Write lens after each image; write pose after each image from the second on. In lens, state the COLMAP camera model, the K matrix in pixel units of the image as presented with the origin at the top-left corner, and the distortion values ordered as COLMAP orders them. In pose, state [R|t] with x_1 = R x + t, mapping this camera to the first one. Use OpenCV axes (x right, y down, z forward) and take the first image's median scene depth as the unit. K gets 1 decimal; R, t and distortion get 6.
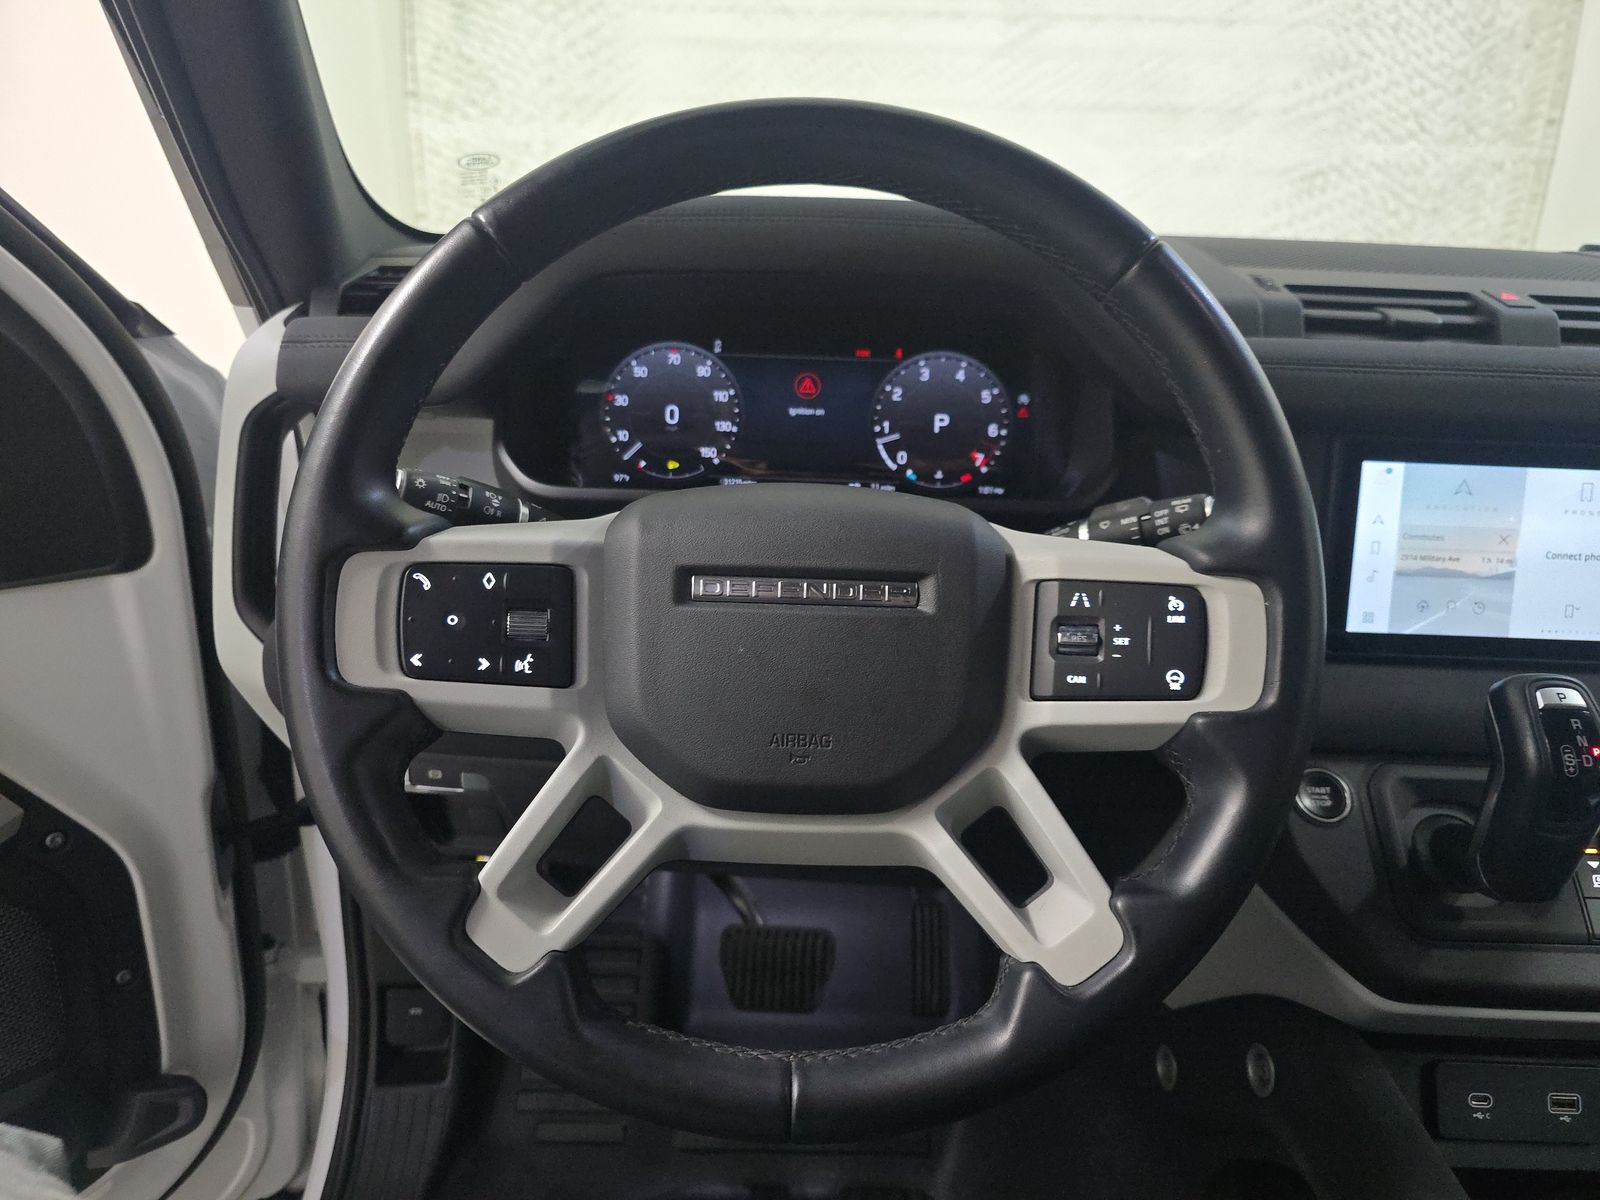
lens RADIAL K [[1086.7, 0, 789.9], [0, 1086.7, 583.5], [0, 0, 1]] dist [0.010850, -0.019447]
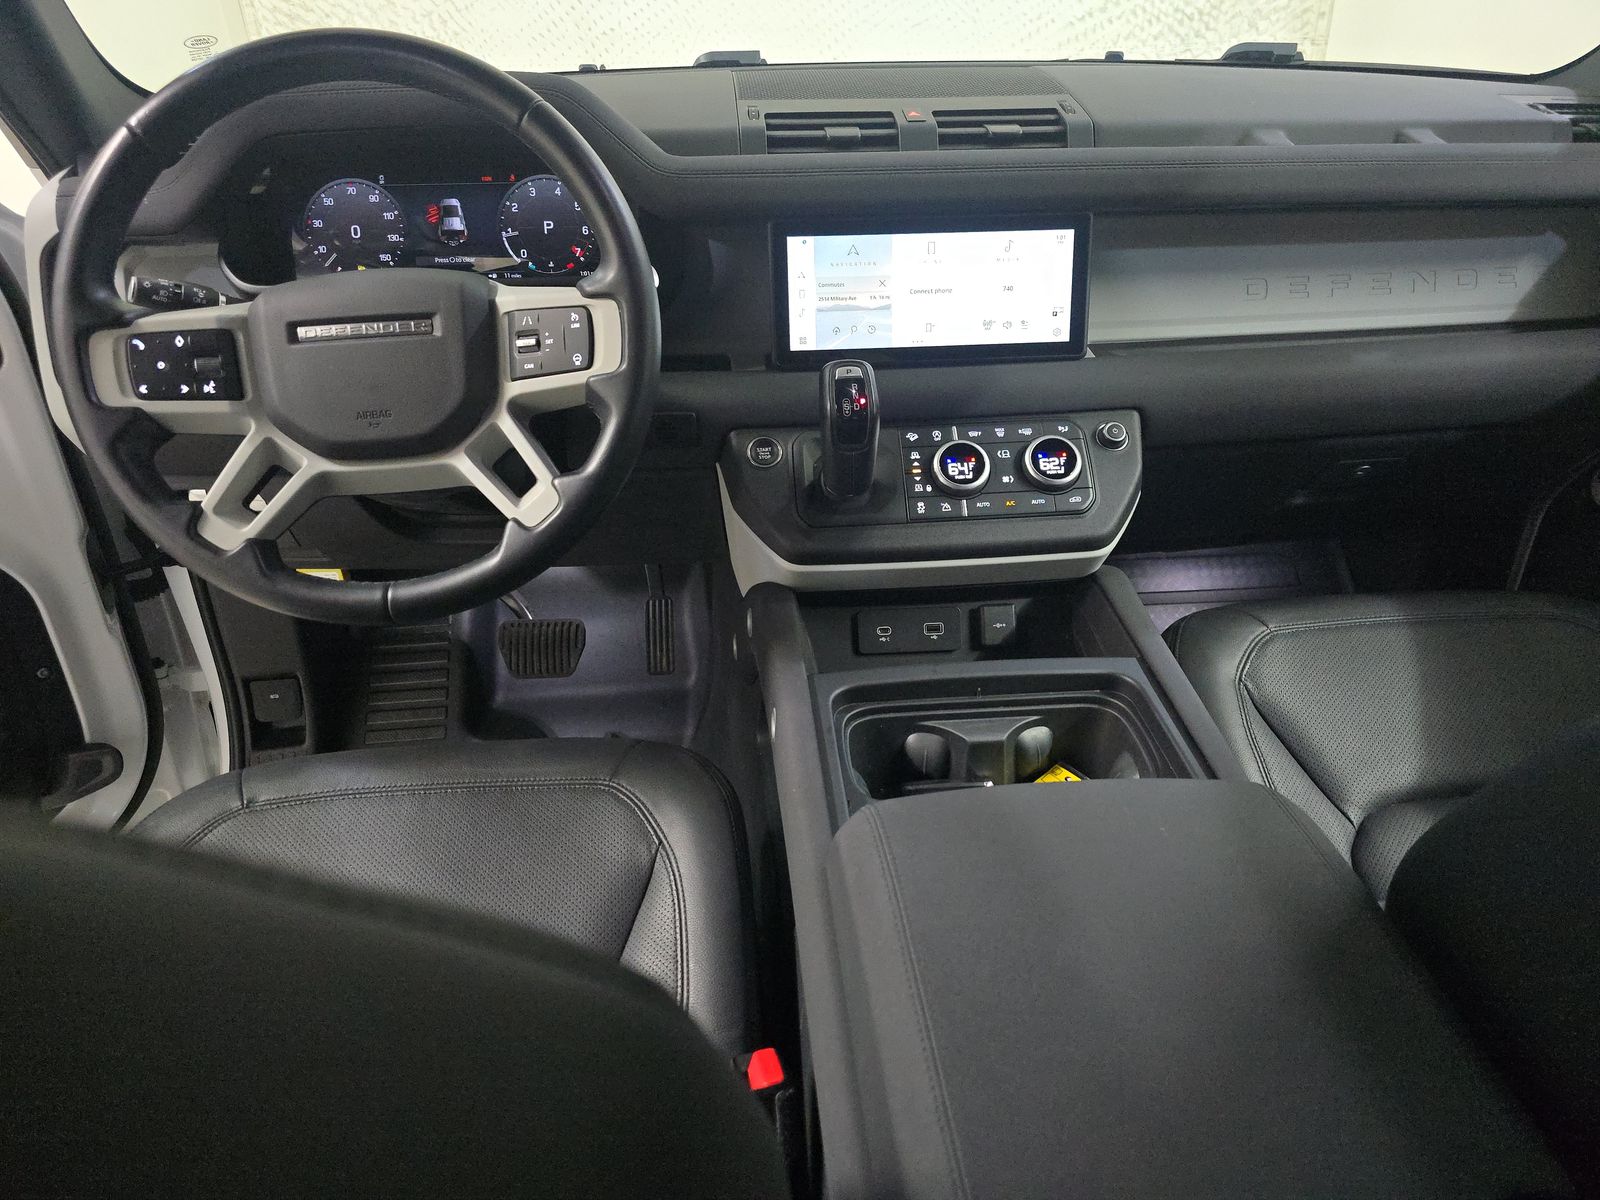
lens RADIAL K [[1086.7, 0, 807.6], [0, 1086.7, 601.2], [0, 0, 1]] dist [0.010850, -0.019447]
pose [[0.994923, -0.080277, 0.060695, 0.357487], [0.067957, 0.980727, 0.183183, 0.099011], [-0.074230, -0.178128, 0.981203, -0.532077]]
